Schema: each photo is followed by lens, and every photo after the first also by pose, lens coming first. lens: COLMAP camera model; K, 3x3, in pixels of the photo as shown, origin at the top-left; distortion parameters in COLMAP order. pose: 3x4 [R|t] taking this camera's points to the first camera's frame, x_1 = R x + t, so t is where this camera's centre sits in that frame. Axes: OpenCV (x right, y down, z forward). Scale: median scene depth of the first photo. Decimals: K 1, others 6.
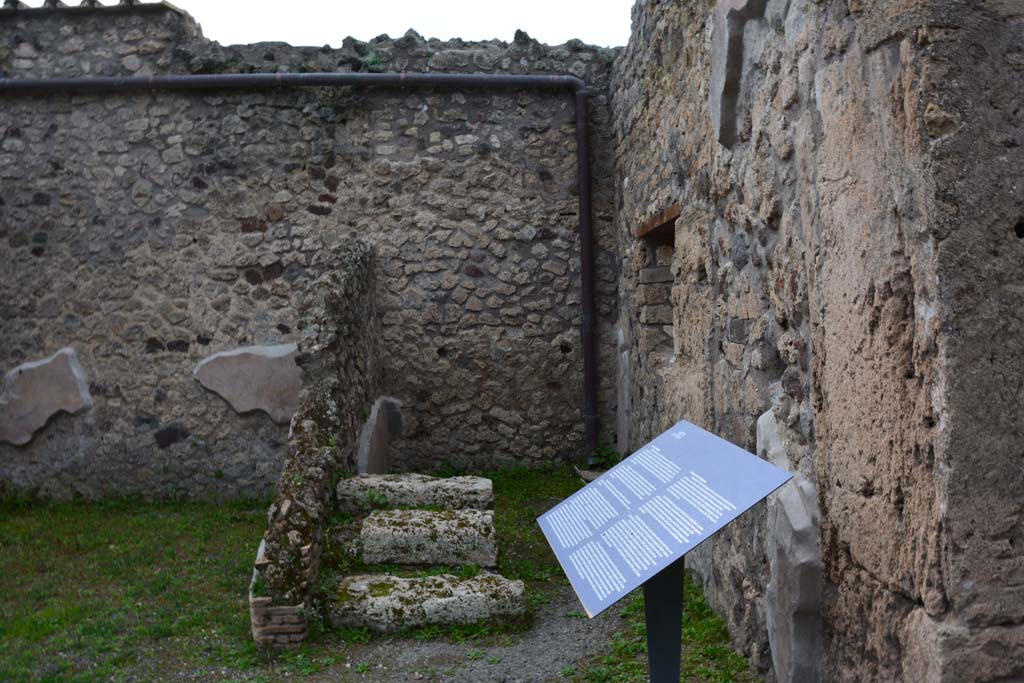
lens RADIAL K [[792.9, 0, 512.1], [0, 792.9, 344.9], [0, 0, 1]] dist [-0.146175, 0.091355]
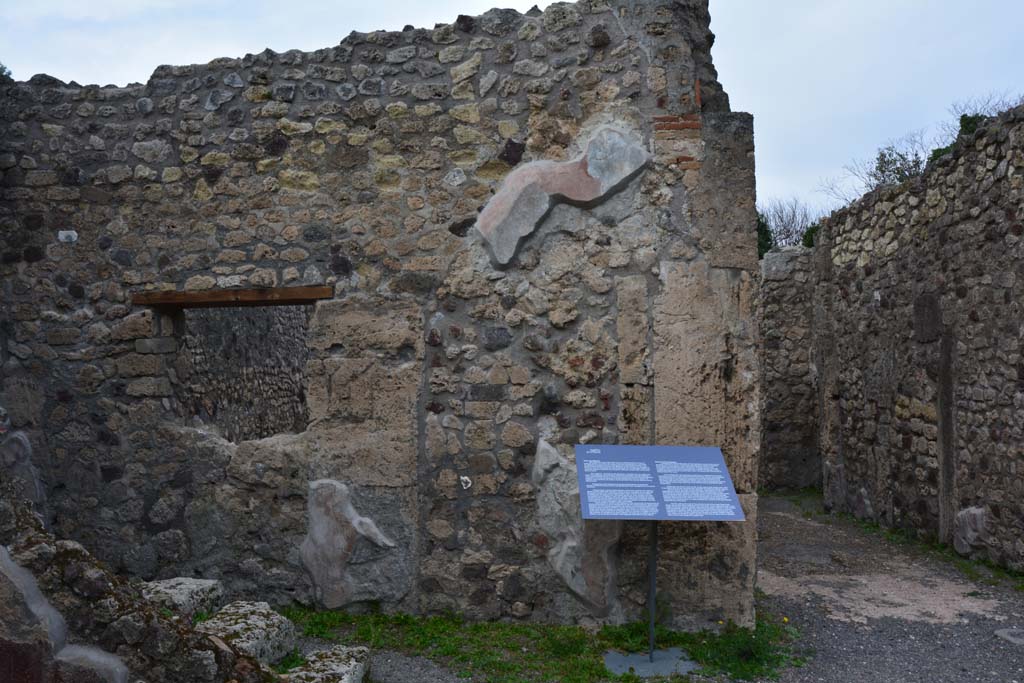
lens RADIAL K [[792.9, 0, 519.0], [0, 792.9, 343.1], [0, 0, 1]] dist [-0.146175, 0.091355]
pose [[0.111031, 0.068027, 0.991486, -0.583464], [0.053620, 0.995791, -0.074327, 0.001647], [-0.992369, 0.061416, 0.106916, 0.387609]]
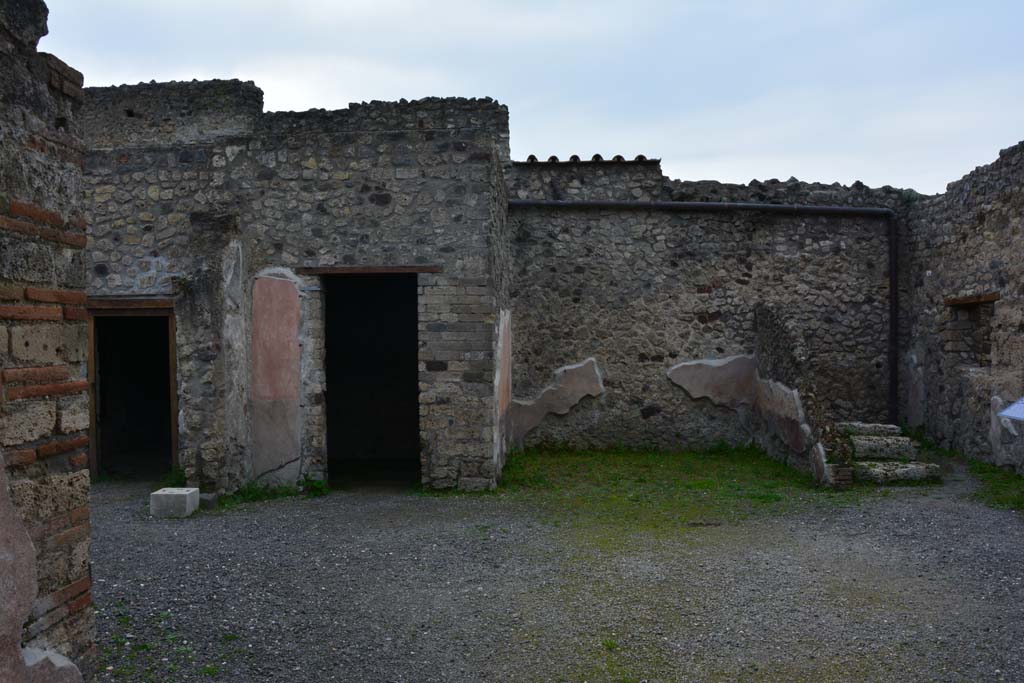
lens RADIAL K [[792.9, 0, 517.4], [0, 792.9, 348.8], [0, 0, 1]] dist [-0.146175, 0.091355]
pose [[0.996164, 0.024541, -0.083997, -0.598192], [-0.027863, 0.998866, -0.038606, 0.056419], [0.082954, 0.040798, 0.995718, -0.761664]]
